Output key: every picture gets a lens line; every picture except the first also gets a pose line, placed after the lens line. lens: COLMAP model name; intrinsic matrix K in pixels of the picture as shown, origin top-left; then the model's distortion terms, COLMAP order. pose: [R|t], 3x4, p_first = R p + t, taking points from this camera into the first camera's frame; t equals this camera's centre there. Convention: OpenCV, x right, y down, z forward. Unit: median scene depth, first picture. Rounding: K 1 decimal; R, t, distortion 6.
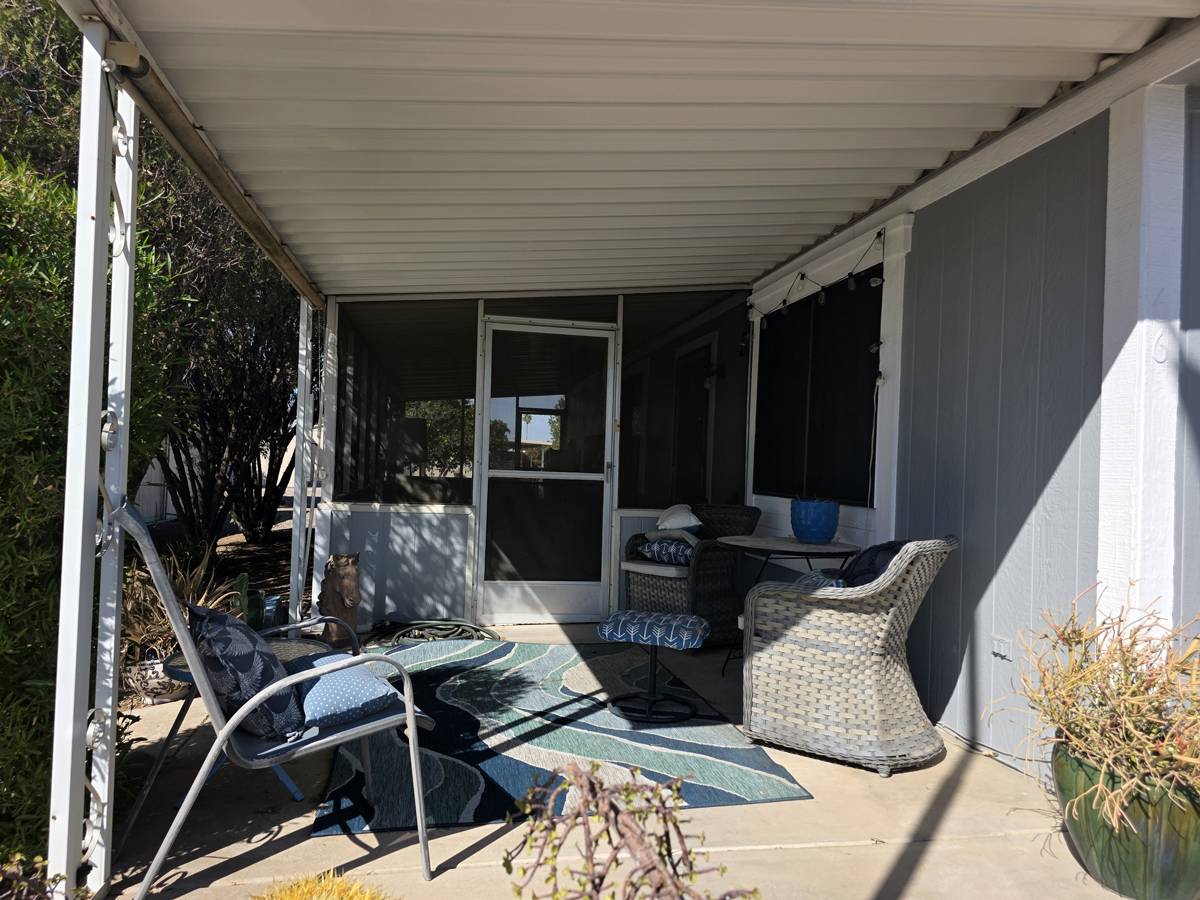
lens RADIAL K [[802.4, 0, 598.4], [0, 802.4, 461.4], [0, 0, 1]] dist [0.117891, -0.137417]
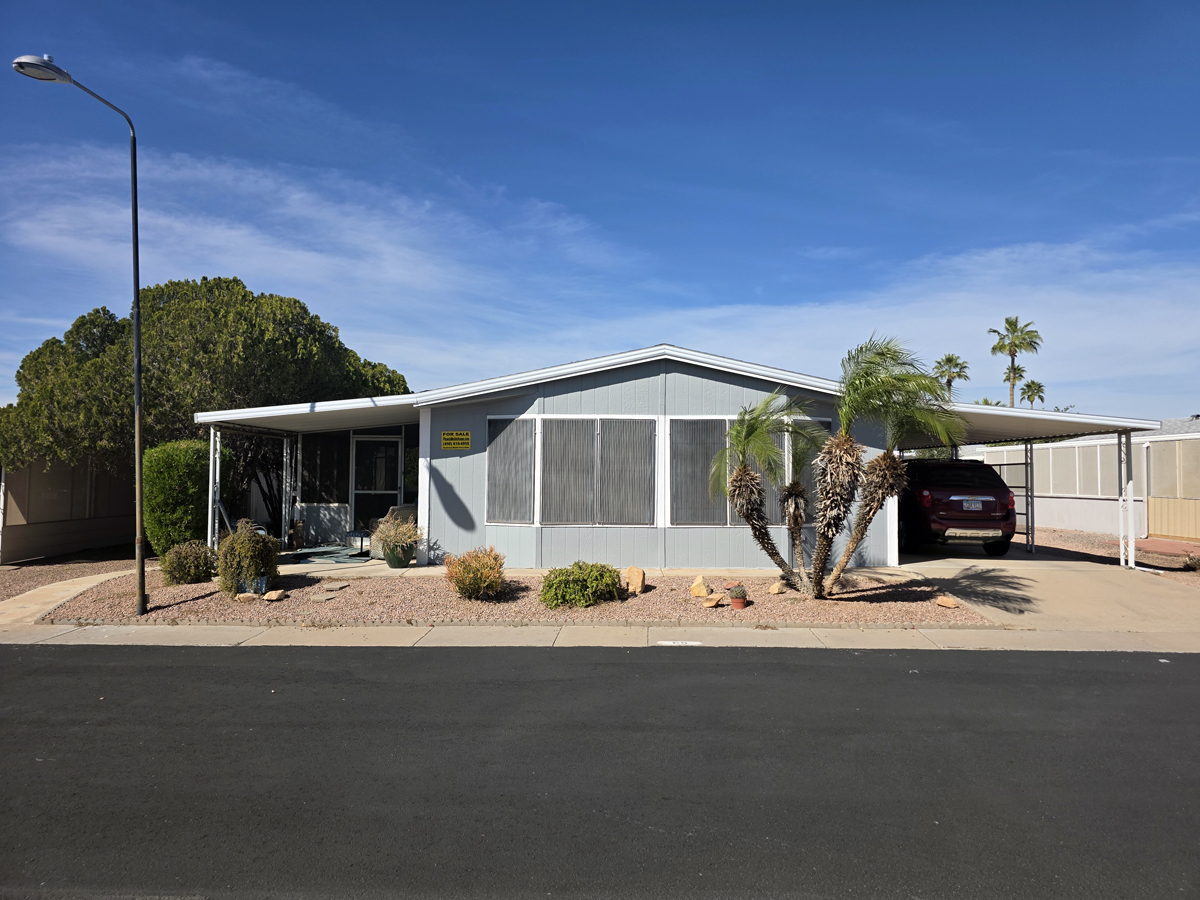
lens RADIAL K [[808.5, 0, 617.4], [0, 808.5, 445.9], [0, 0, 1]] dist [0.092943, -0.070396]
pose [[0.988411, -0.030361, -0.148733, 1.242163], [0.025718, 0.999123, -0.033040, -0.028336], [0.149606, 0.028832, 0.988325, -1.747042]]
